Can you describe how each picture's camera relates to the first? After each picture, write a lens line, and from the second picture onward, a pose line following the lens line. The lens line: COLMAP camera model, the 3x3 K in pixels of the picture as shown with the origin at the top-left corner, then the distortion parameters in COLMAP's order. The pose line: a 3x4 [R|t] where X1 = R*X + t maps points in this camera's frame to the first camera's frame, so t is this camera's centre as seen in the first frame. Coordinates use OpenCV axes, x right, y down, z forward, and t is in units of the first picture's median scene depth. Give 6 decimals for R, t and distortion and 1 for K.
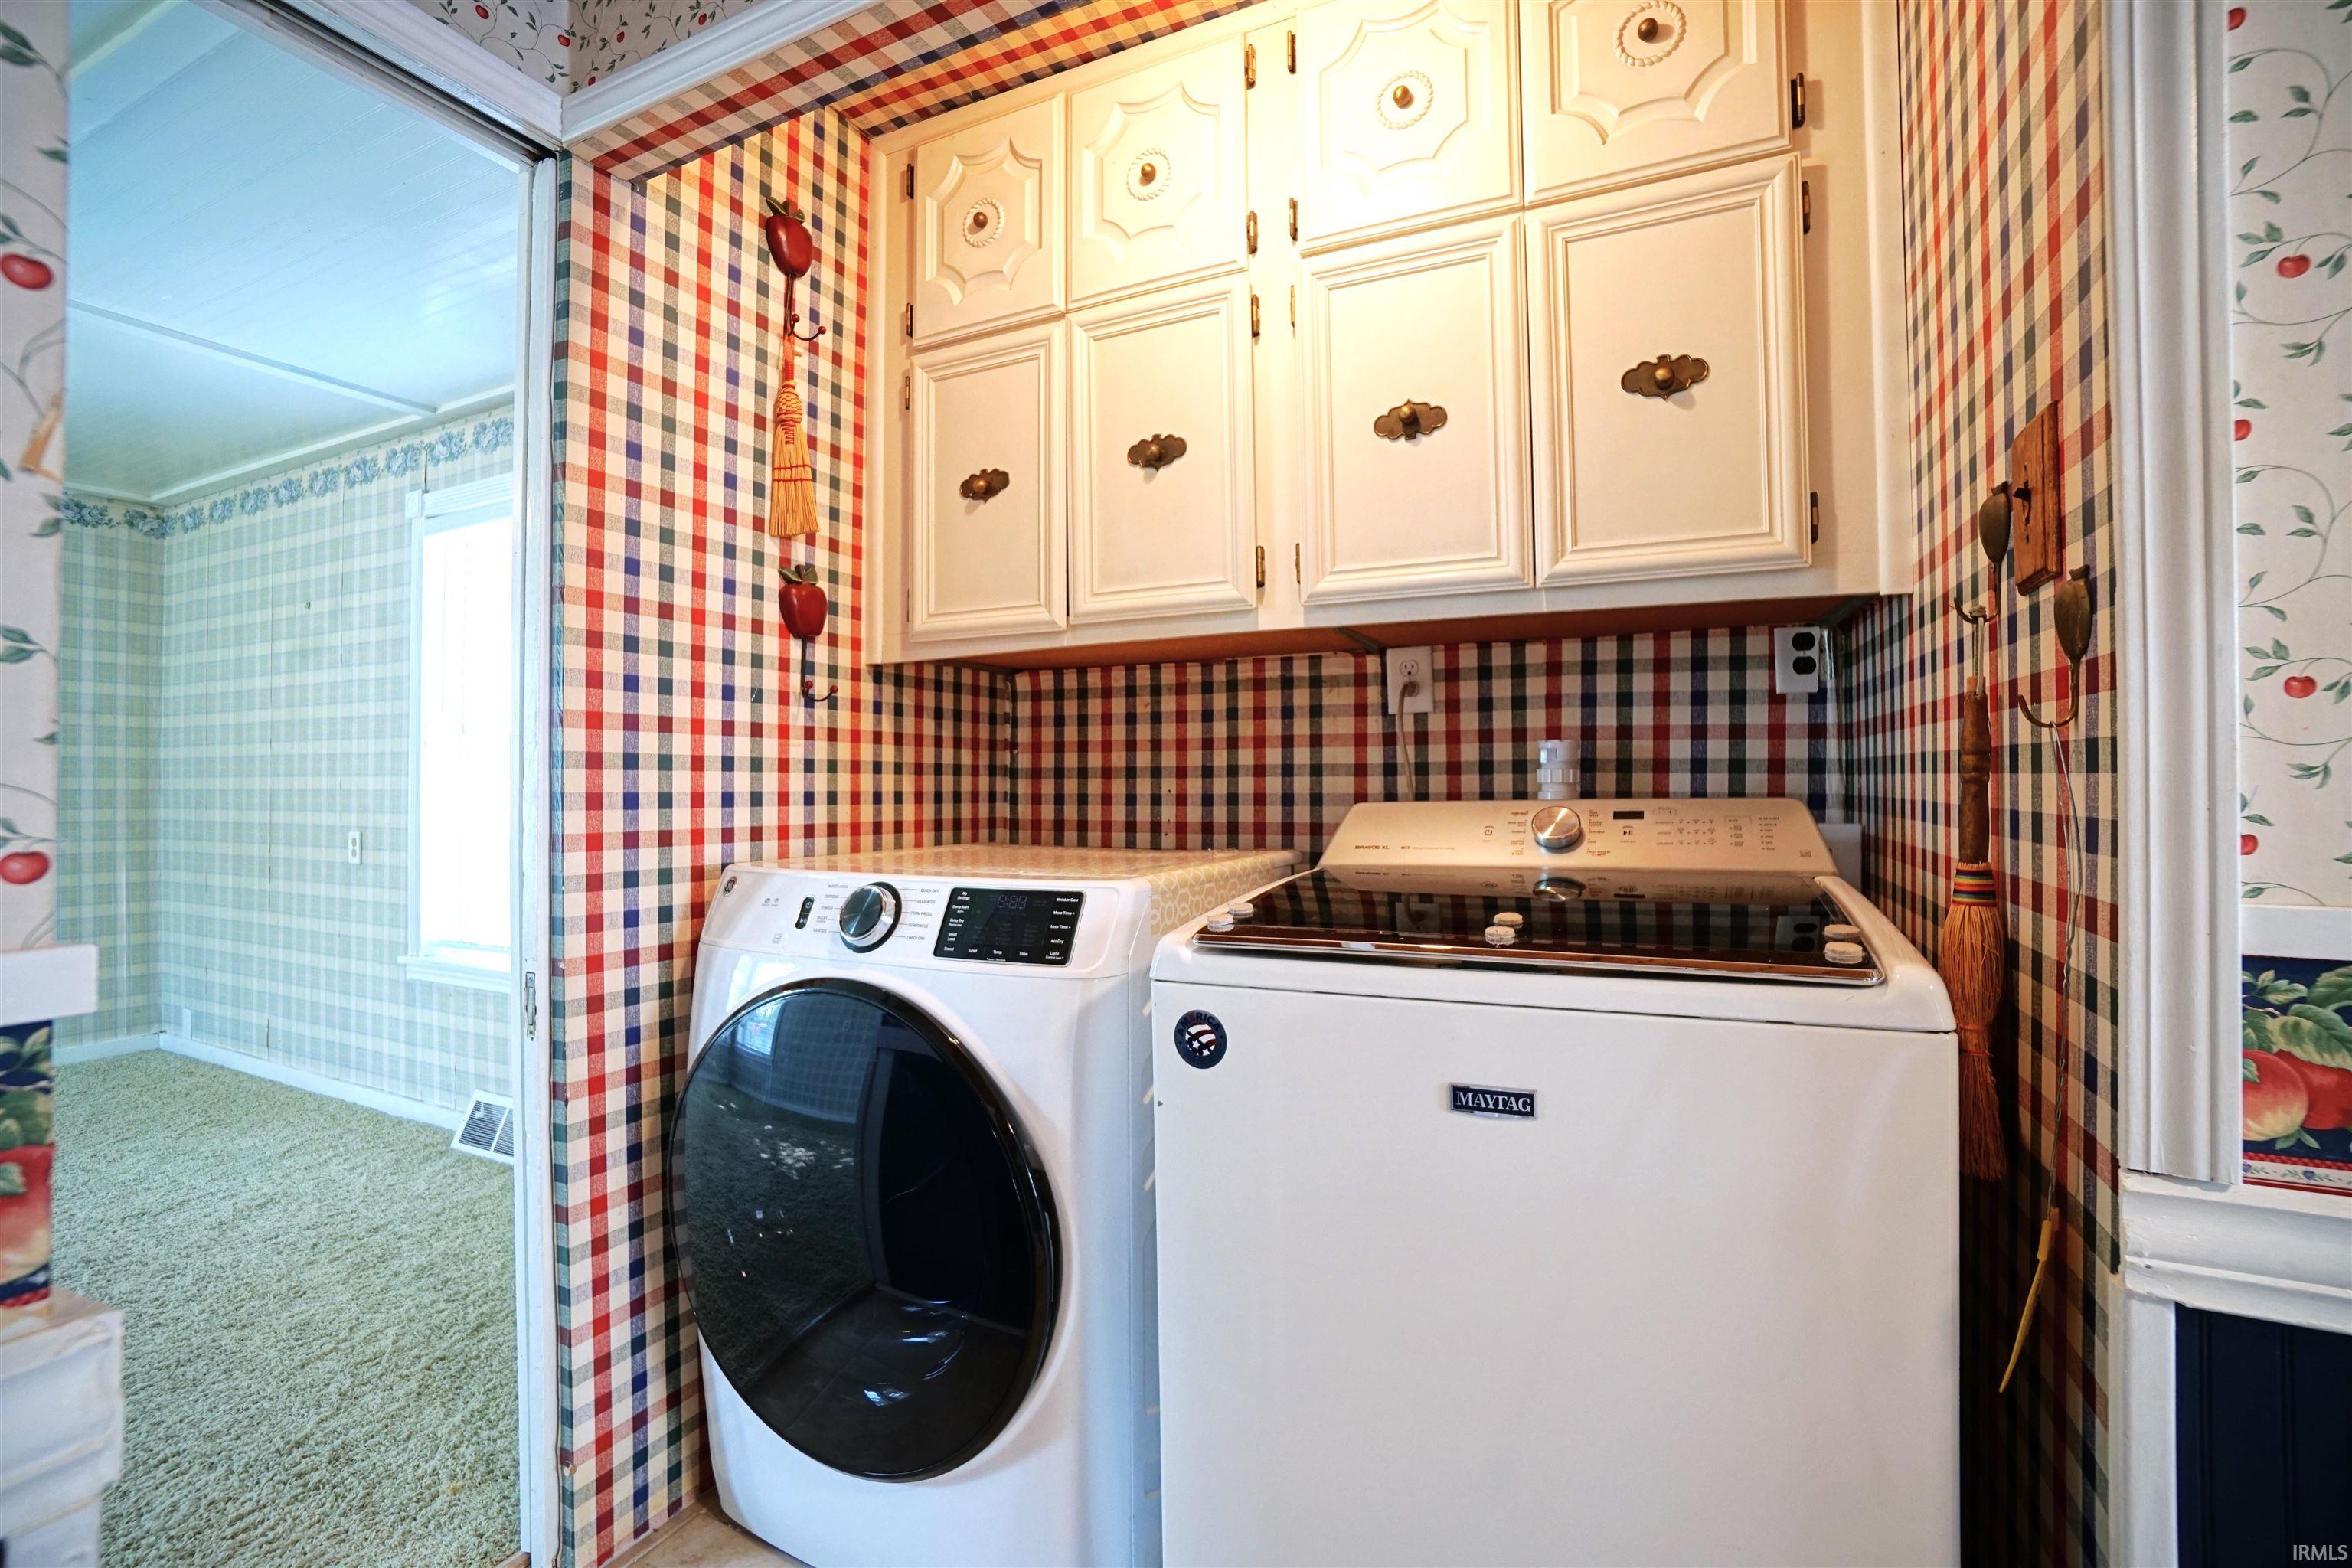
lens RADIAL K [[1036.4, 0, 1176.0], [0, 1036.4, 784.0], [0, 0, 1]] dist [-0.067851, 0.027096]
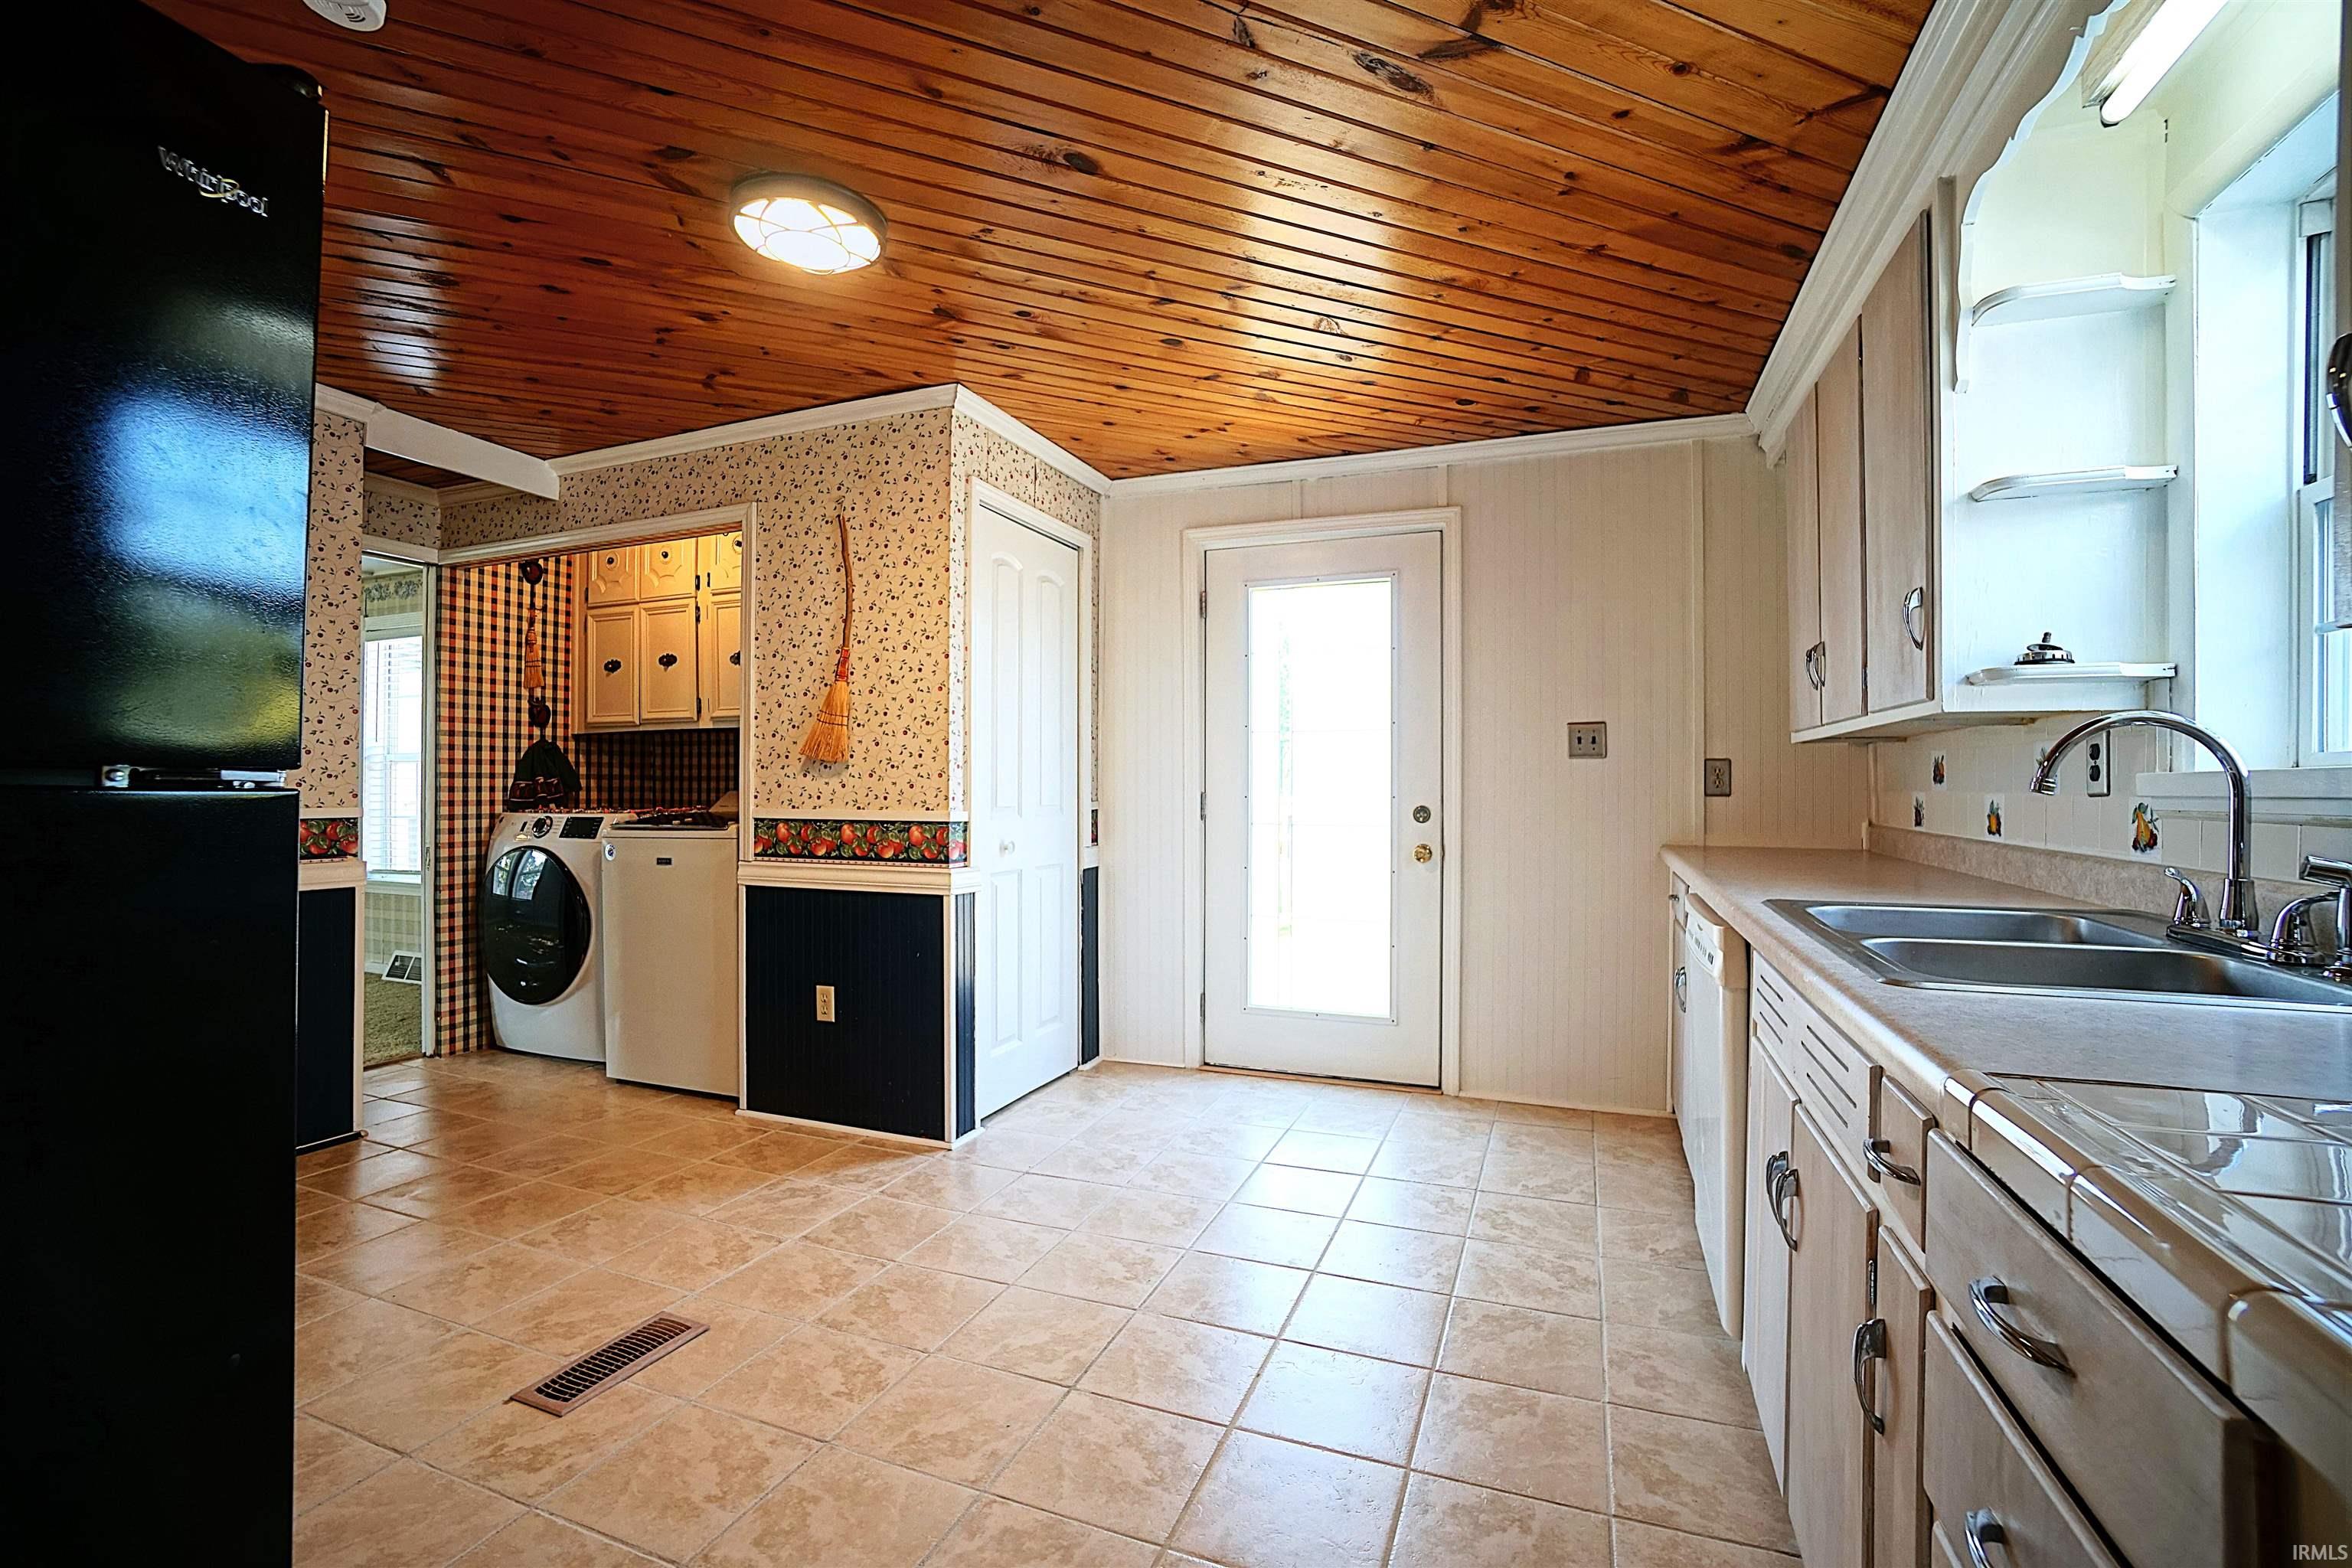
lens RADIAL K [[1036.4, 0, 1176.0], [0, 1036.4, 784.0], [0, 0, 1]] dist [-0.067851, 0.027096]
pose [[0.997345, 0.004116, 0.072707, 1.096364], [-0.004312, 0.999987, 0.002537, -0.012422], [-0.072696, -0.002844, 0.997350, -1.727911]]
